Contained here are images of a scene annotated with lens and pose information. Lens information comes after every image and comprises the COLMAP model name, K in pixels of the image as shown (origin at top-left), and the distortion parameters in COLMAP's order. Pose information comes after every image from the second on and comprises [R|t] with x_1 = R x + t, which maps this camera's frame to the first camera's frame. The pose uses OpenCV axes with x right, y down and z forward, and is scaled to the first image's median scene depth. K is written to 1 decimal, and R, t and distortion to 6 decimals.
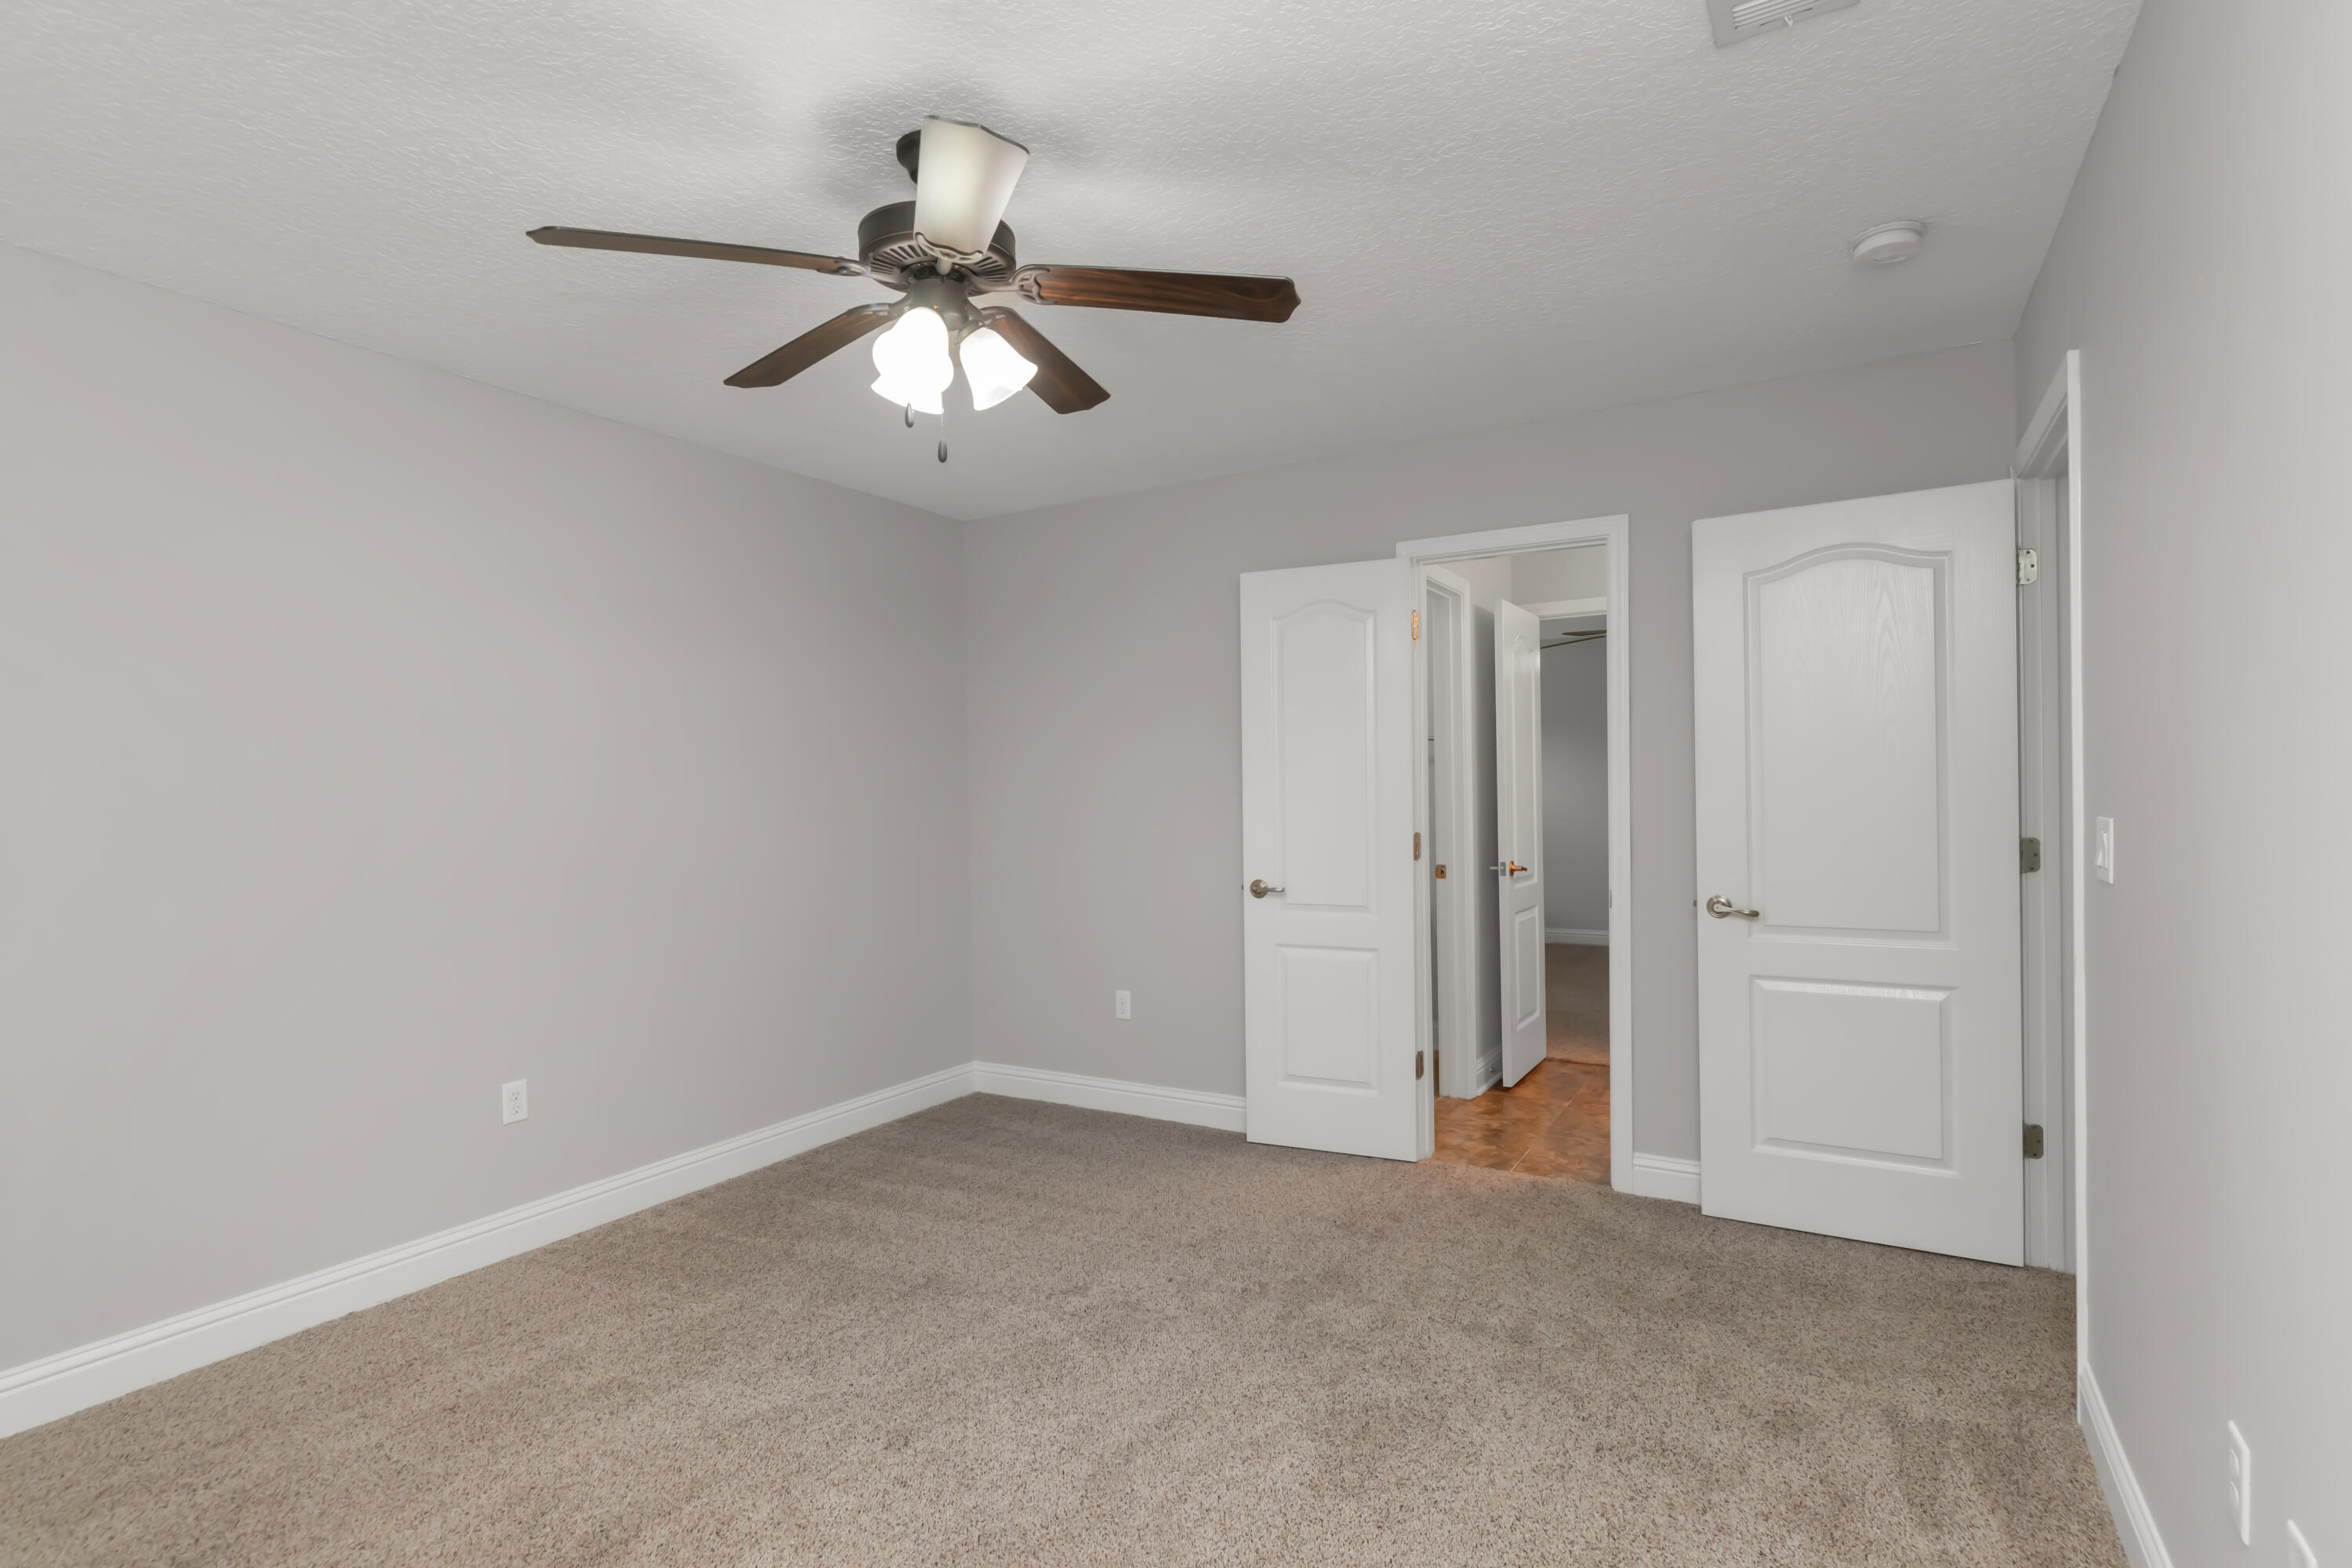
lens RADIAL K [[1138.2, 0, 1219.1], [0, 1138.2, 819.8], [0, 0, 1]] dist [0.029634, 0.000218]
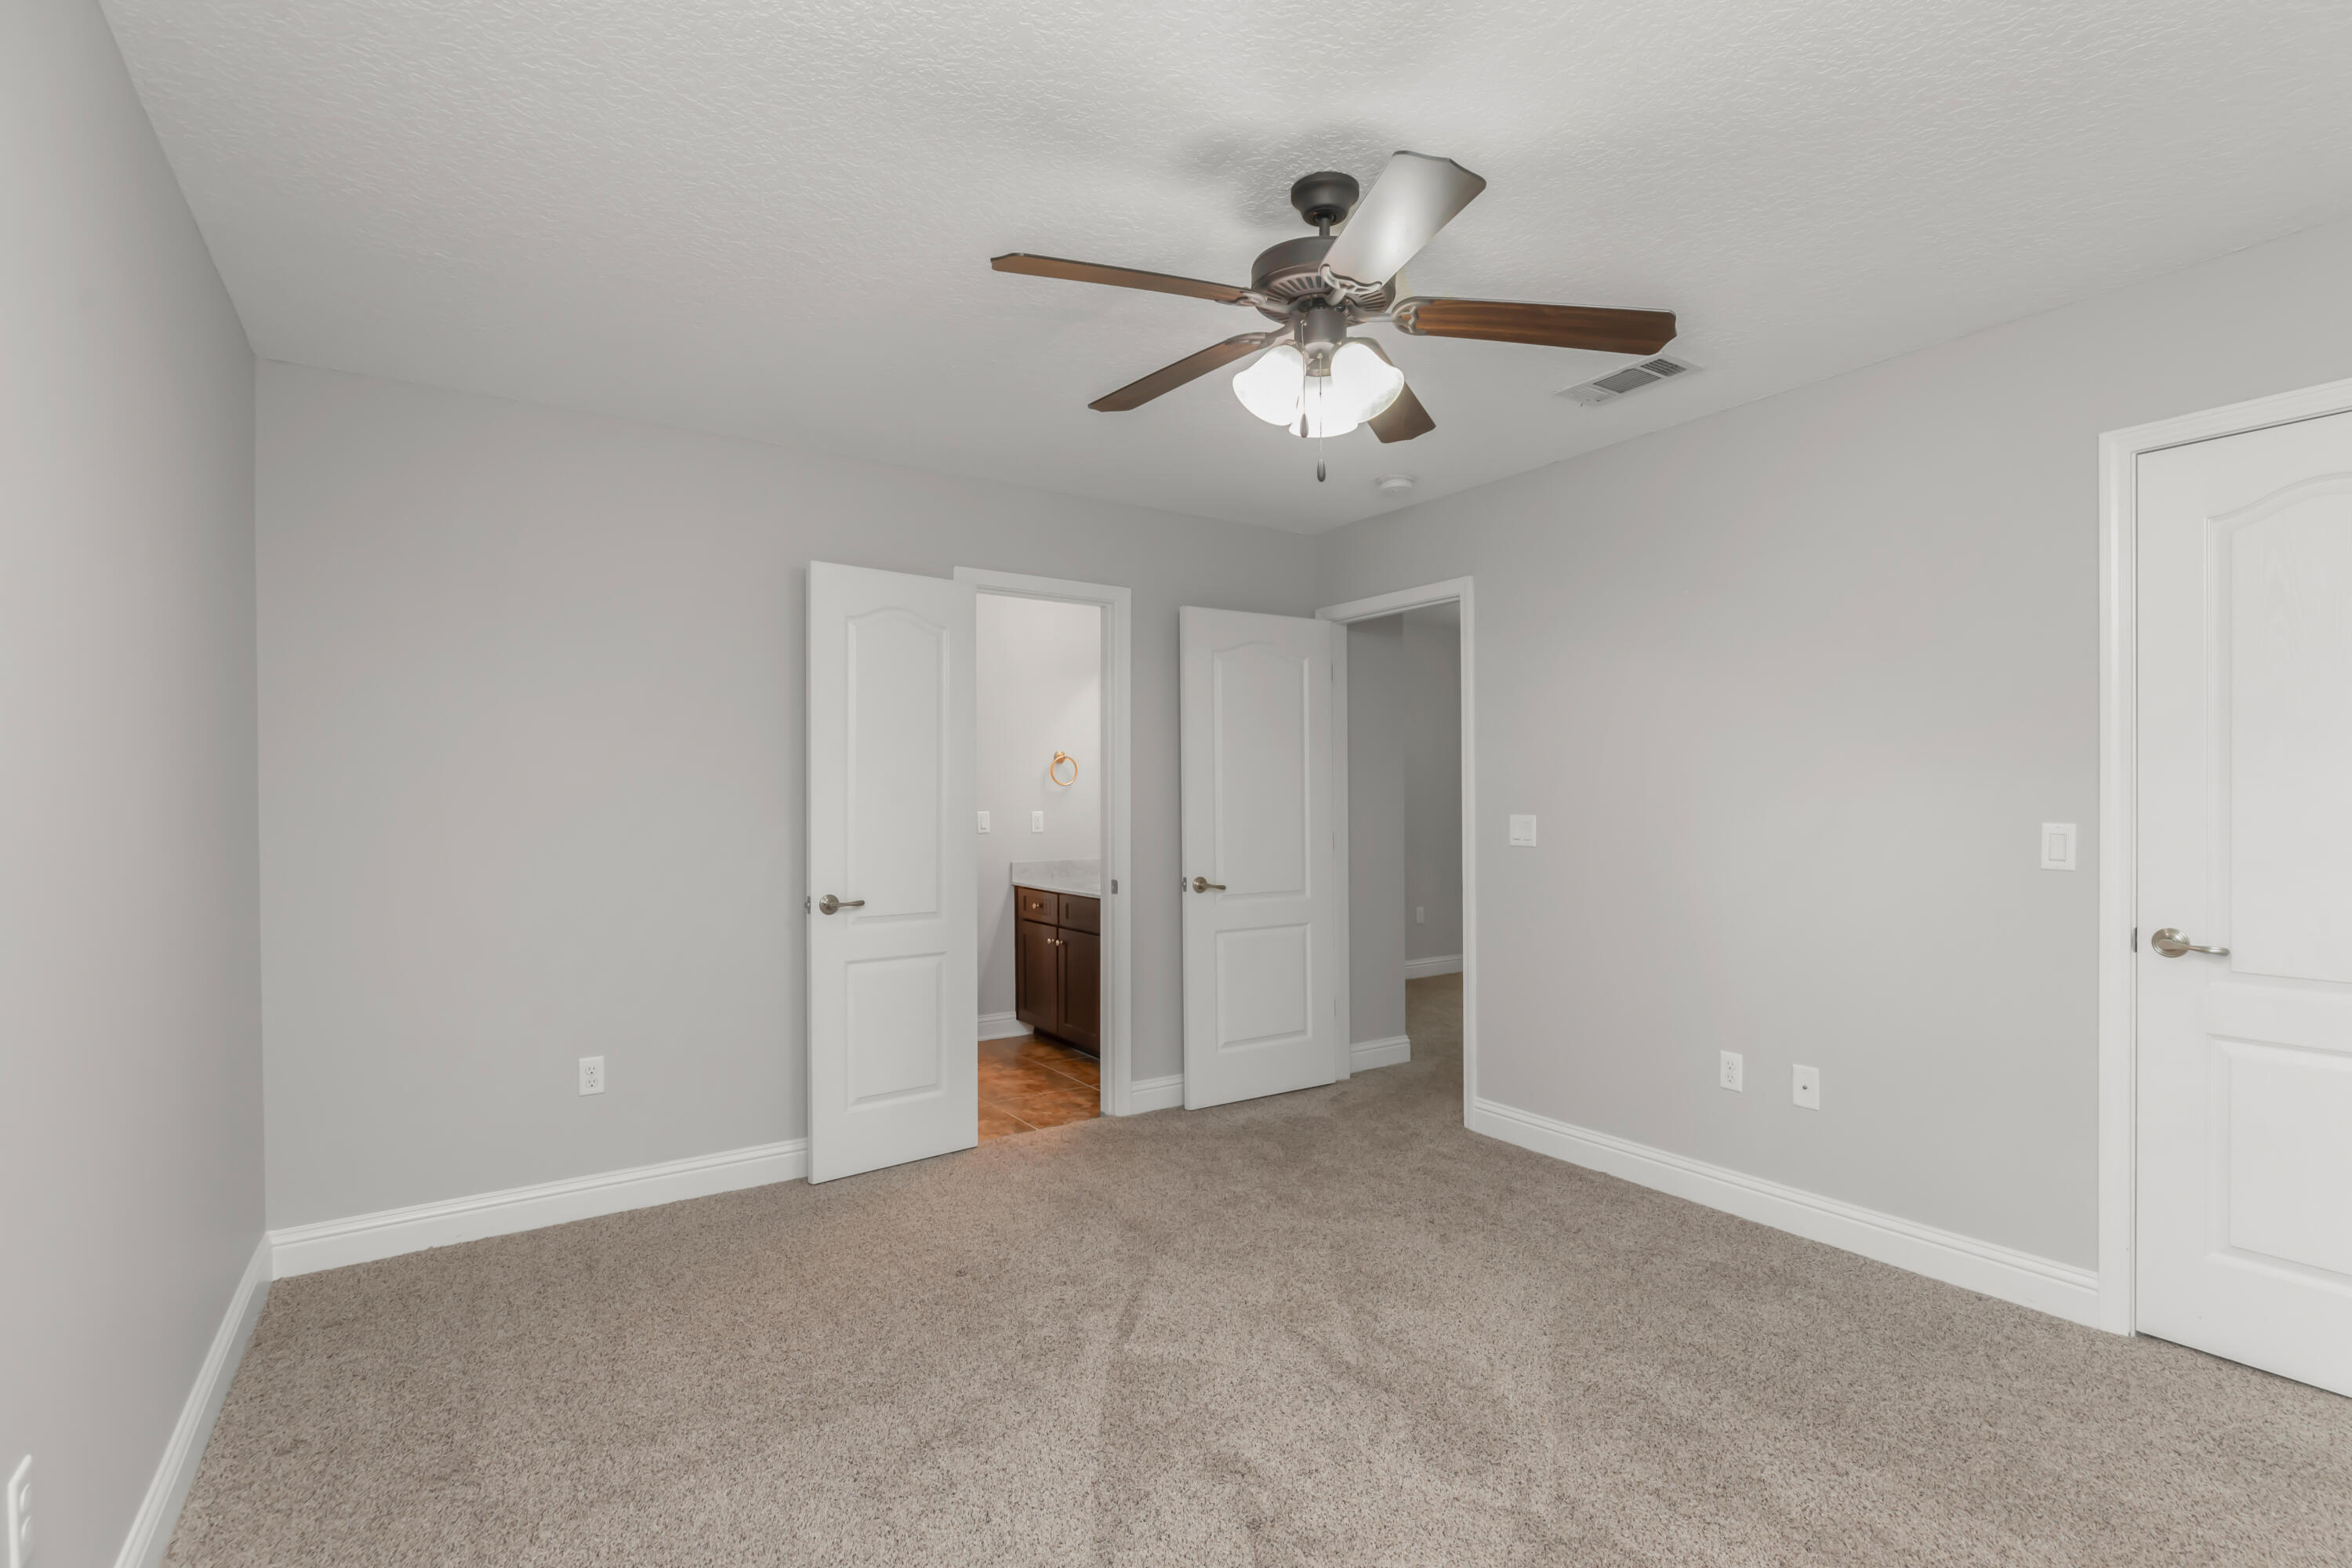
lens RADIAL K [[1119.4, 0, 1144.9], [0, 1119.4, 810.4], [0, 0, 1]] dist [-0.002645, -0.000192]
pose [[0.450106, -0.001695, 0.892974, -0.782593], [0.018217, 0.999808, -0.007284, -0.006238], [-0.892789, 0.019546, 0.450050, 0.429580]]
